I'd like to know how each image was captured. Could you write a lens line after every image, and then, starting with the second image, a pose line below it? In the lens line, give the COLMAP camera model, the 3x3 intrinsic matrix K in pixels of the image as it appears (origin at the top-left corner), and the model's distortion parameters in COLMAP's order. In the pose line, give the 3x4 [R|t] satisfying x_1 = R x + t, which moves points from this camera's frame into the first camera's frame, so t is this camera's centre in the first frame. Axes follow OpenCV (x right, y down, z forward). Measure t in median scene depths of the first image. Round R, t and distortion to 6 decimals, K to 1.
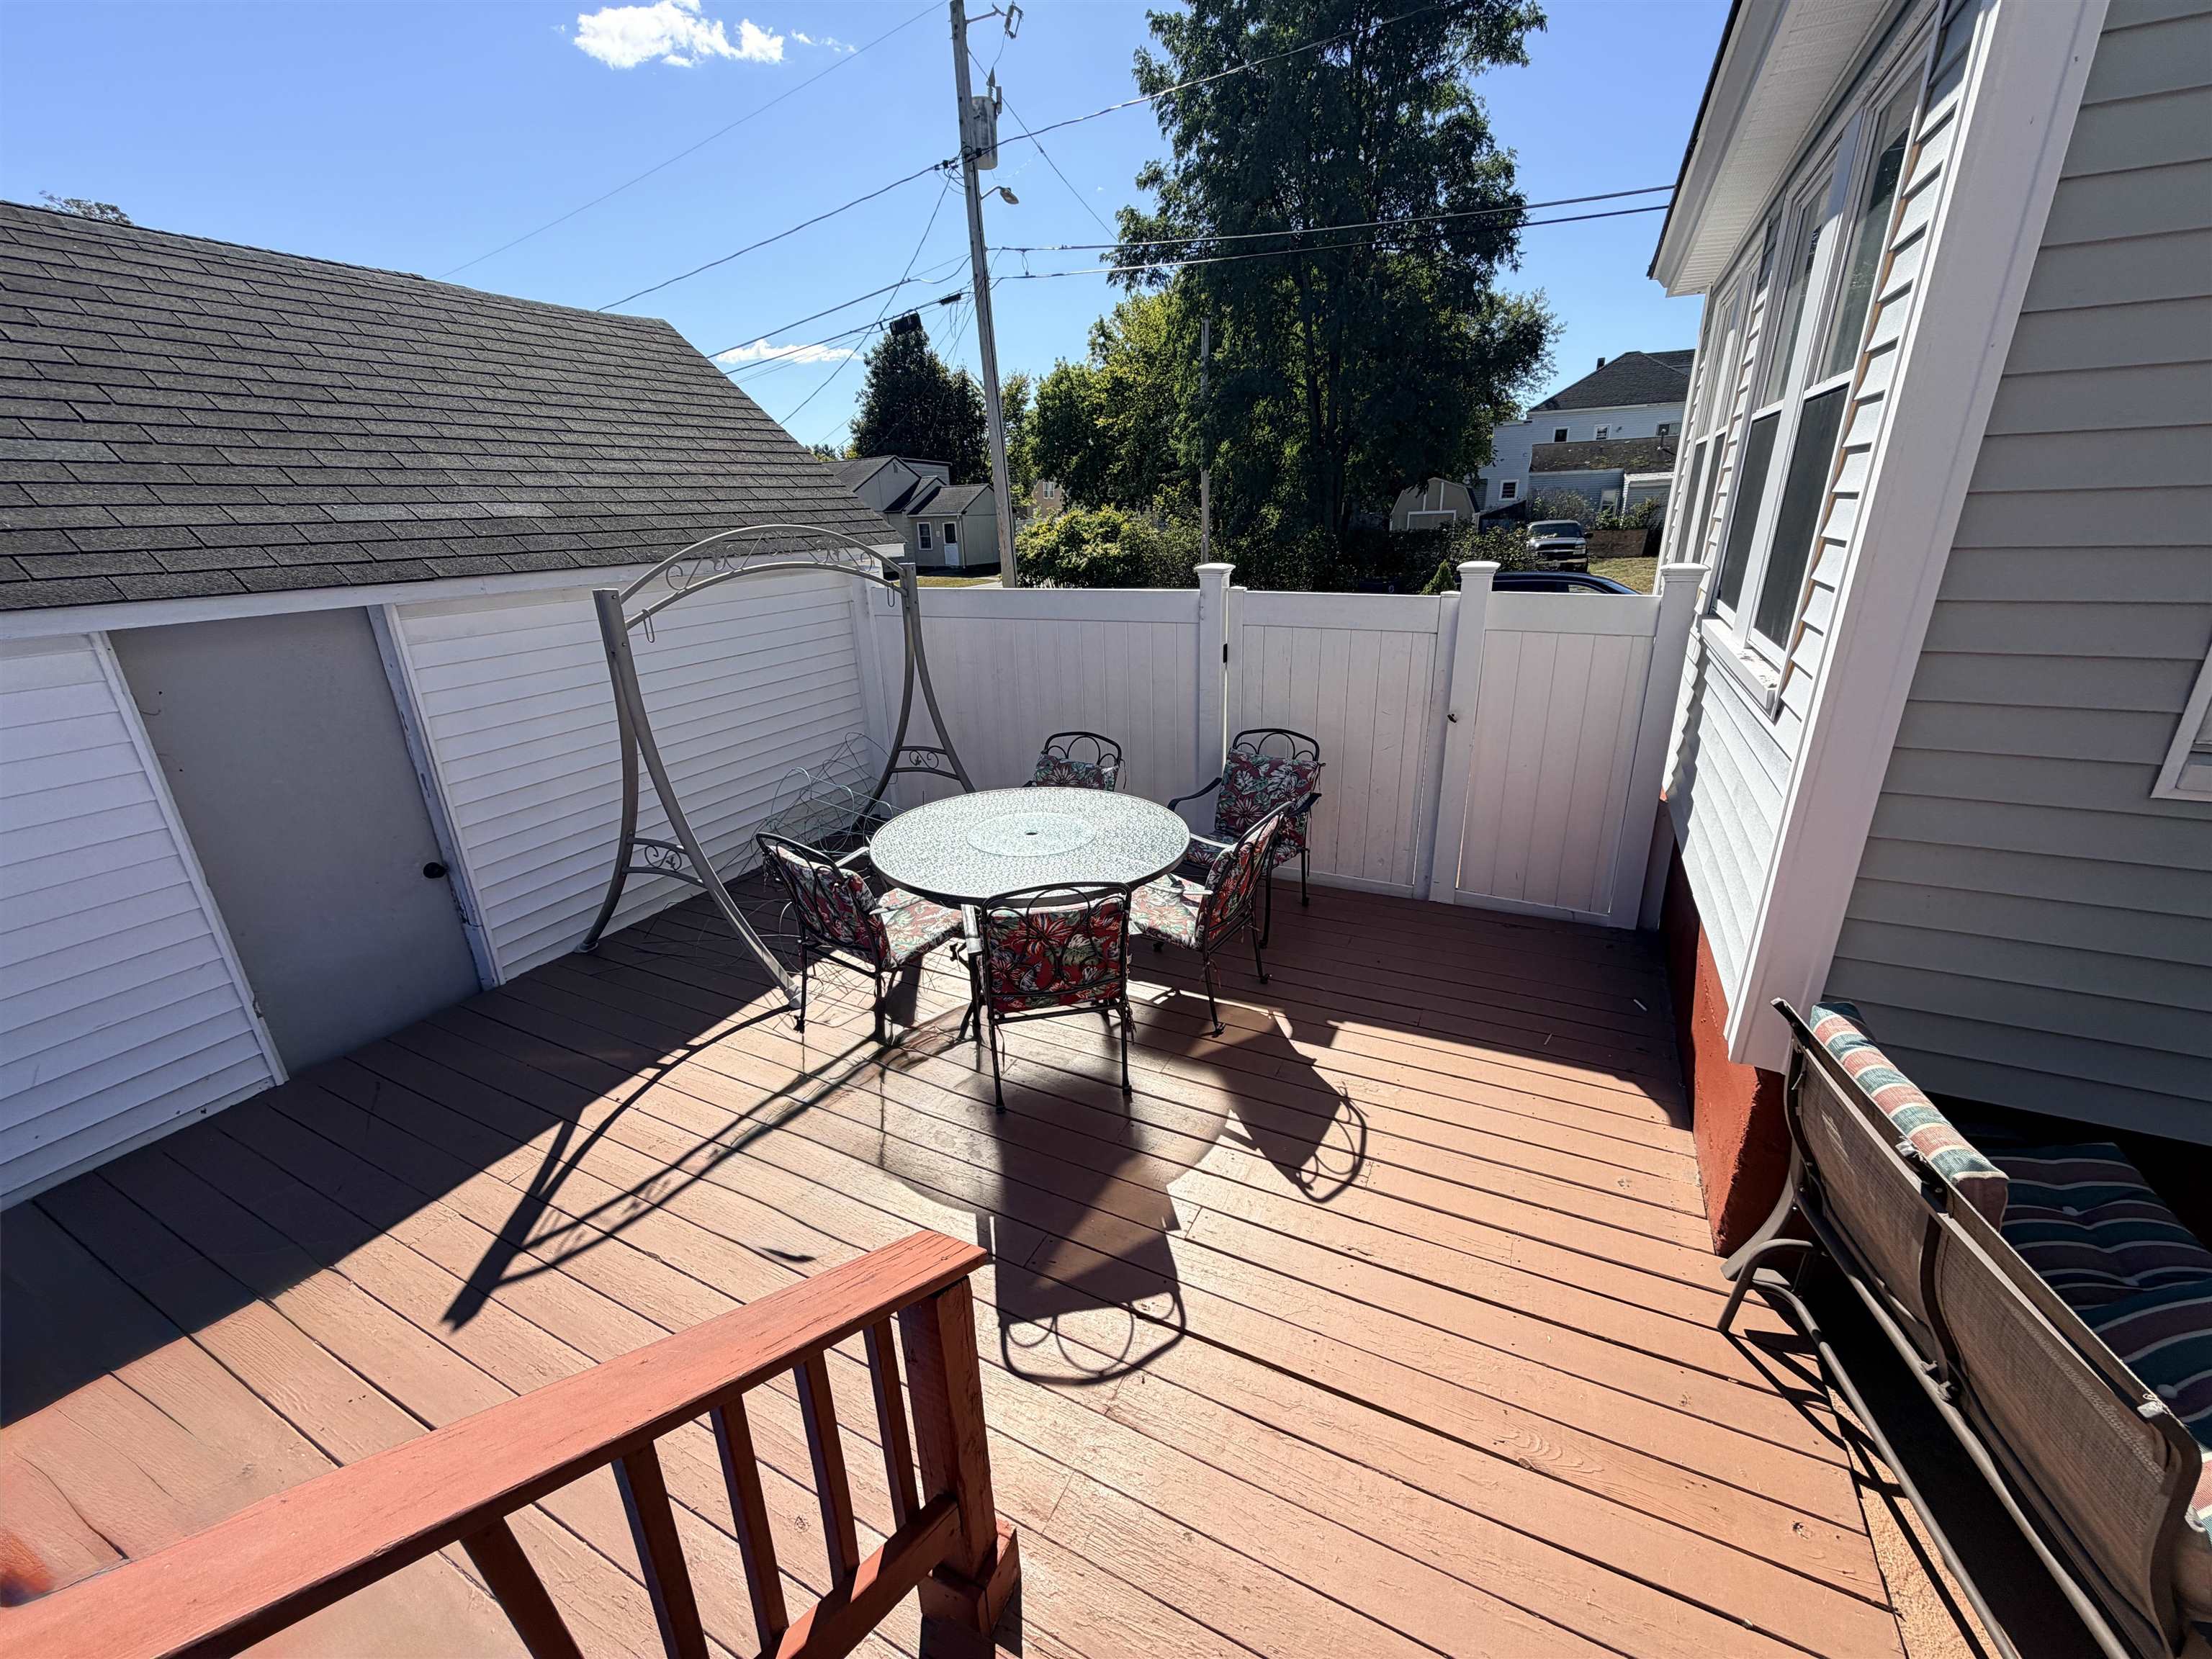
lens RADIAL K [[878.7, 0, 1099.8], [0, 878.7, 828.6], [0, 0, 1]] dist [-0.001147, 0.000134]
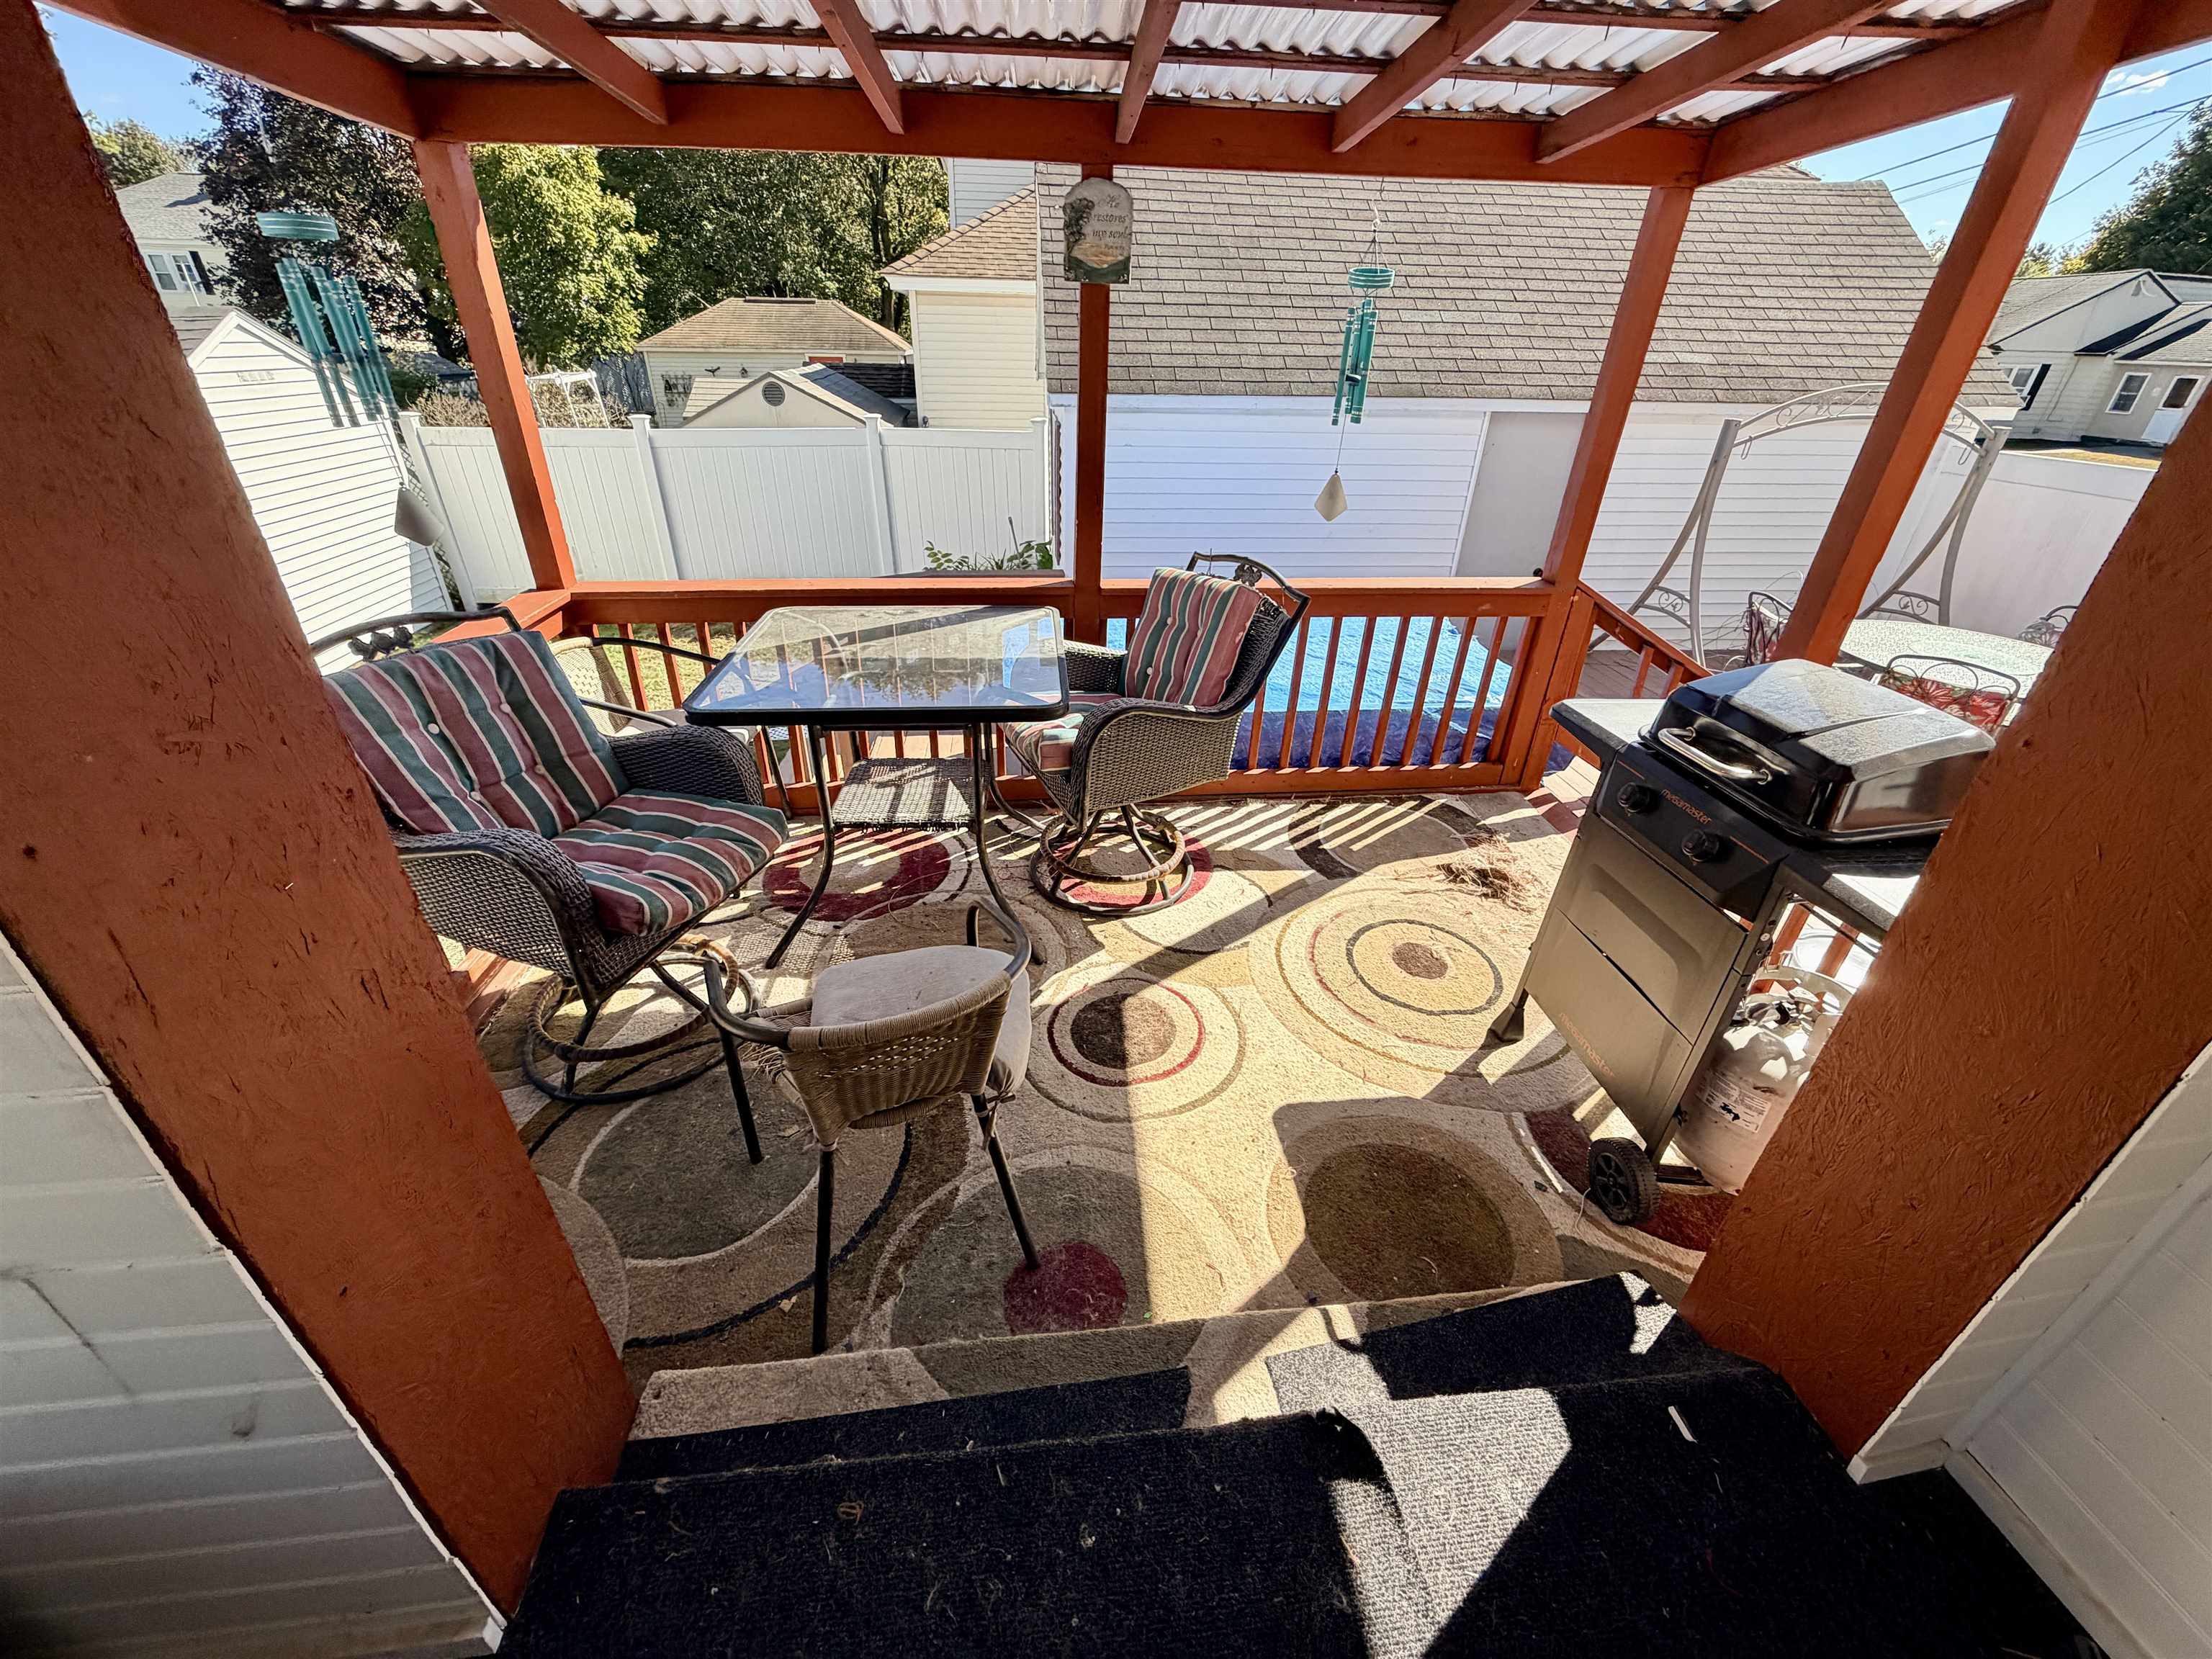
lens RADIAL K [[878.7, 0, 1099.8], [0, 878.7, 828.6], [0, 0, 1]] dist [-0.001147, 0.000134]
pose [[0.532167, 0.454251, -0.714461, 0.260840], [-0.324269, 0.888887, 0.323619, 0.214882], [0.782079, 0.059459, 0.620336, -0.737094]]
